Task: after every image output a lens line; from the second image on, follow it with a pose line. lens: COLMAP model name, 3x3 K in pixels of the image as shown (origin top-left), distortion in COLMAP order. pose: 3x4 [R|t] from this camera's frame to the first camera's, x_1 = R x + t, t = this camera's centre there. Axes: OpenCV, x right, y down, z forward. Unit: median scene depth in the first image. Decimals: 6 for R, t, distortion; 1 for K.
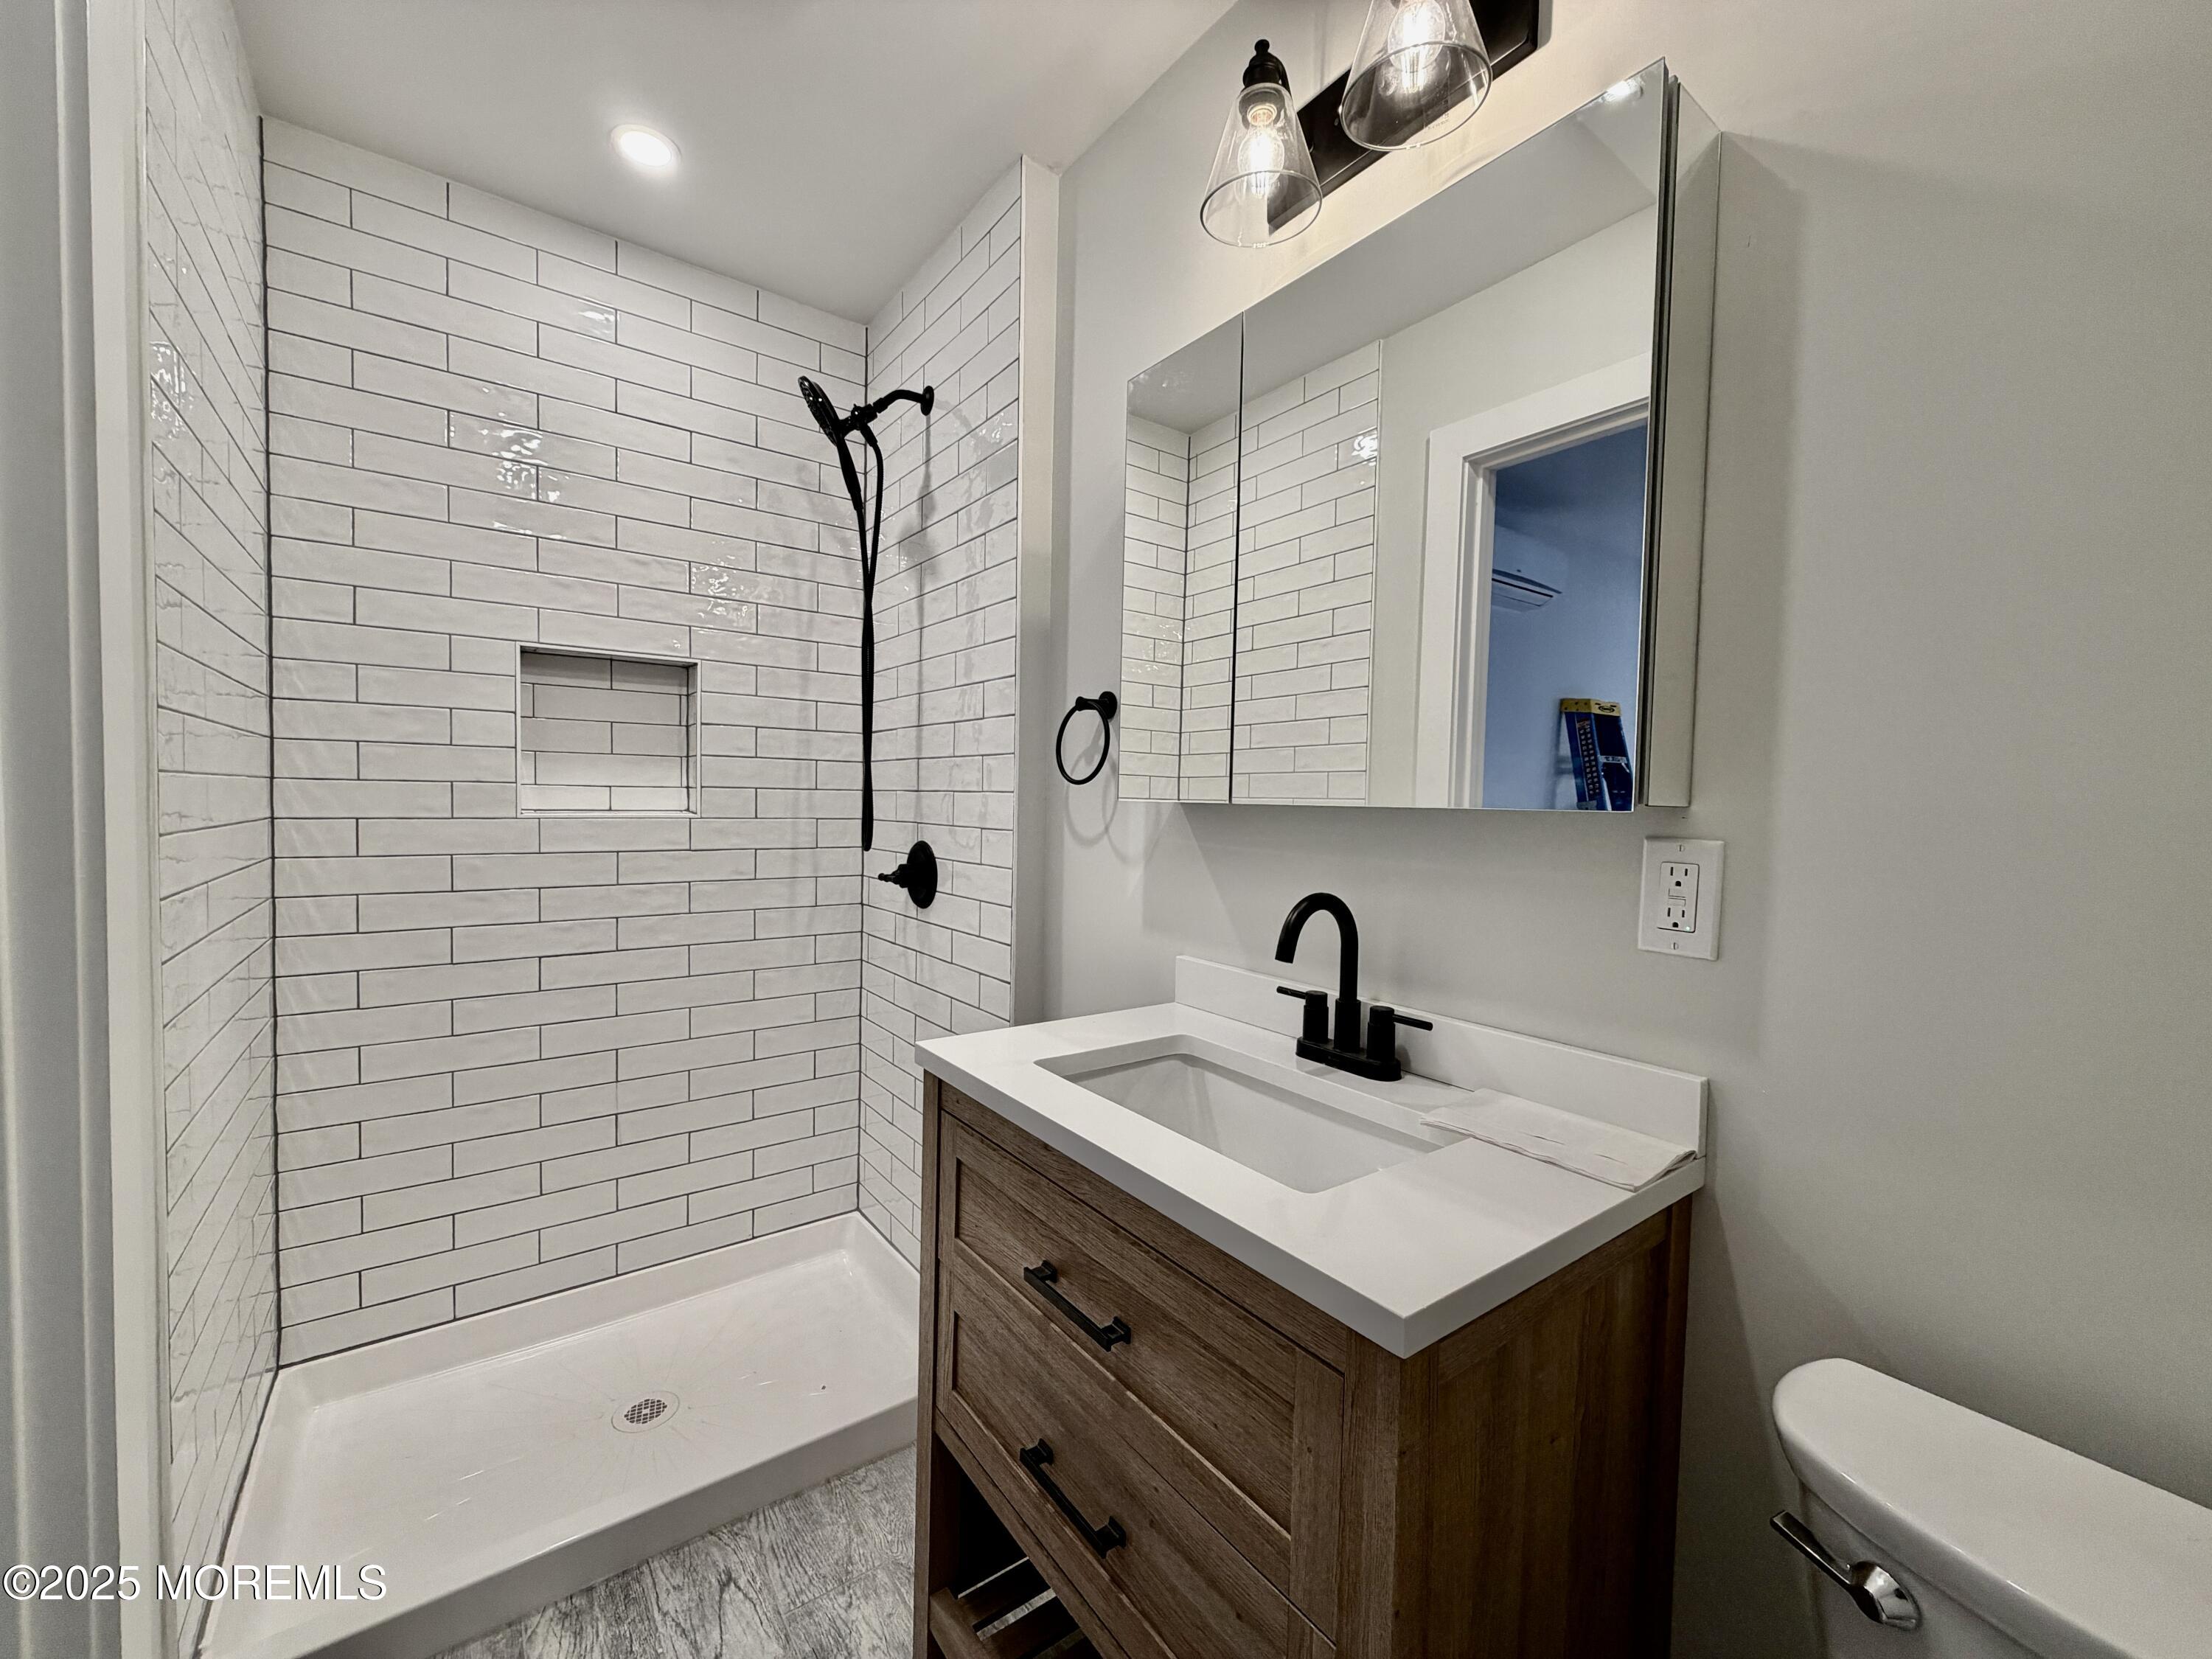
lens RADIAL K [[877.2, 0, 1096.8], [0, 877.2, 832.1], [0, 0, 1]] dist [0.002152, -0.000296]
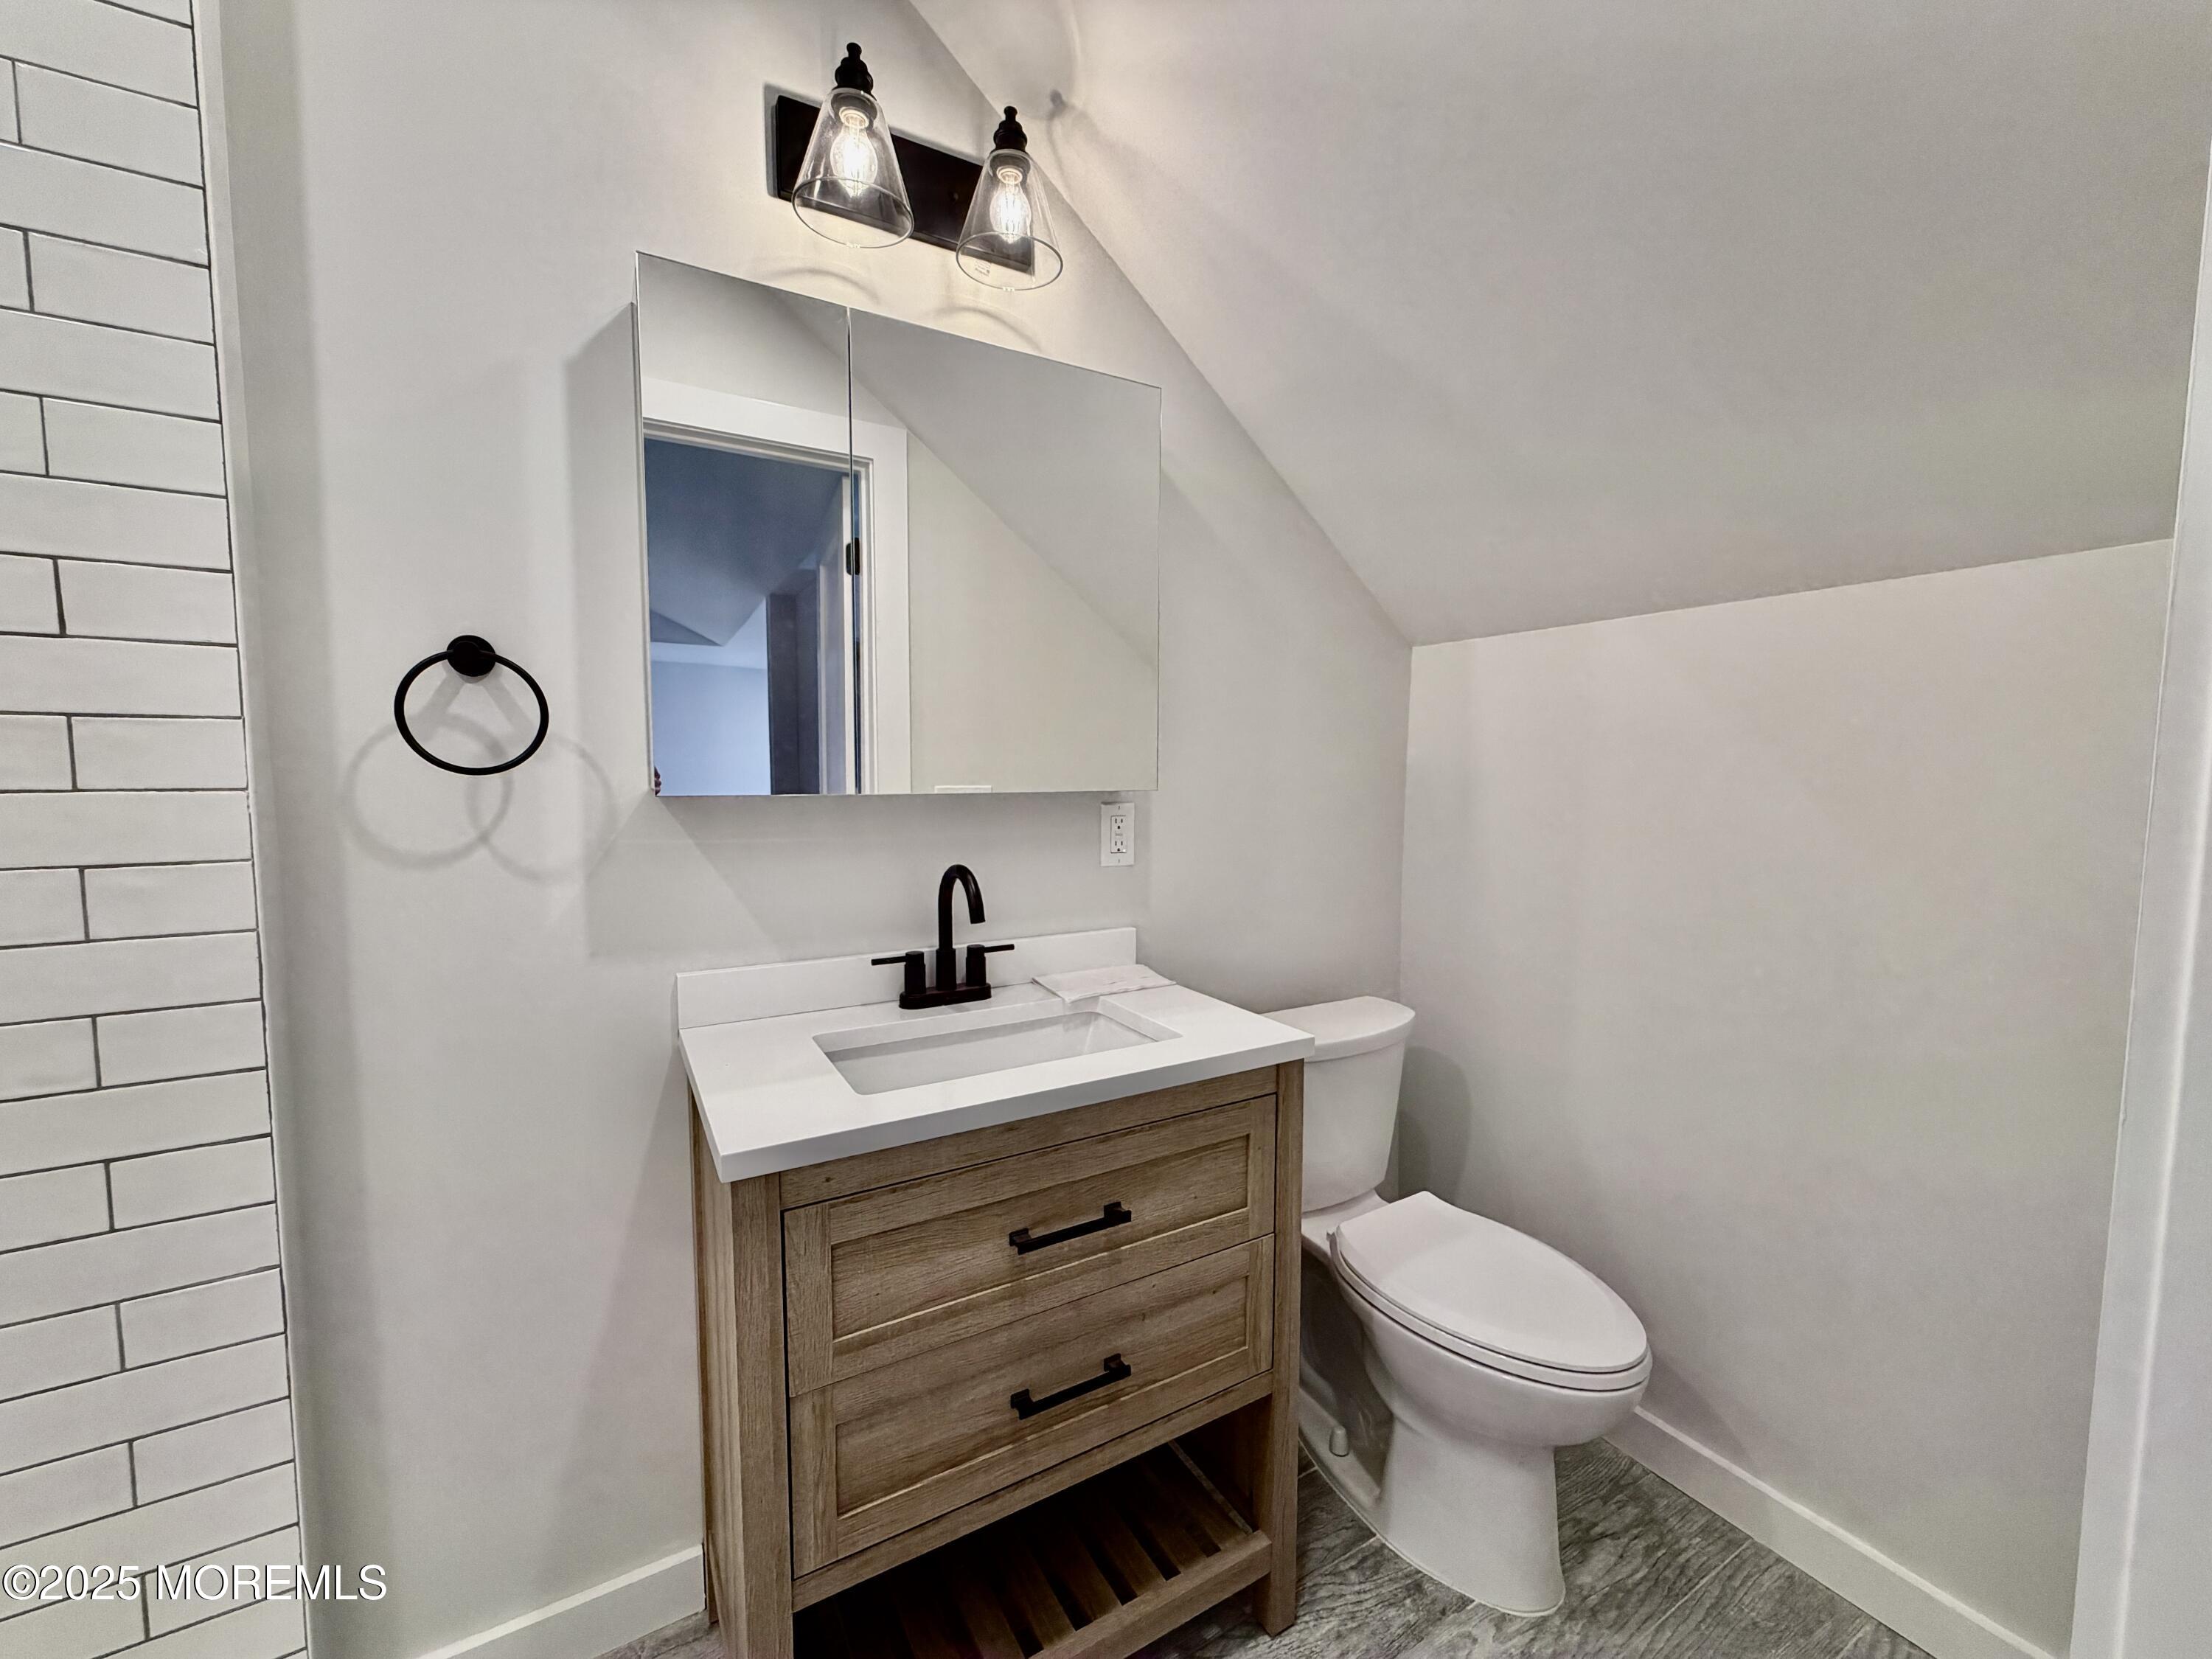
lens RADIAL K [[877.2, 0, 1096.8], [0, 877.2, 832.1], [0, 0, 1]] dist [0.002152, -0.000296]
pose [[0.108696, -0.094799, 0.989544, -0.937517], [0.034940, 0.995192, 0.091502, -0.082095], [-0.993461, 0.024629, 0.111486, 0.675925]]
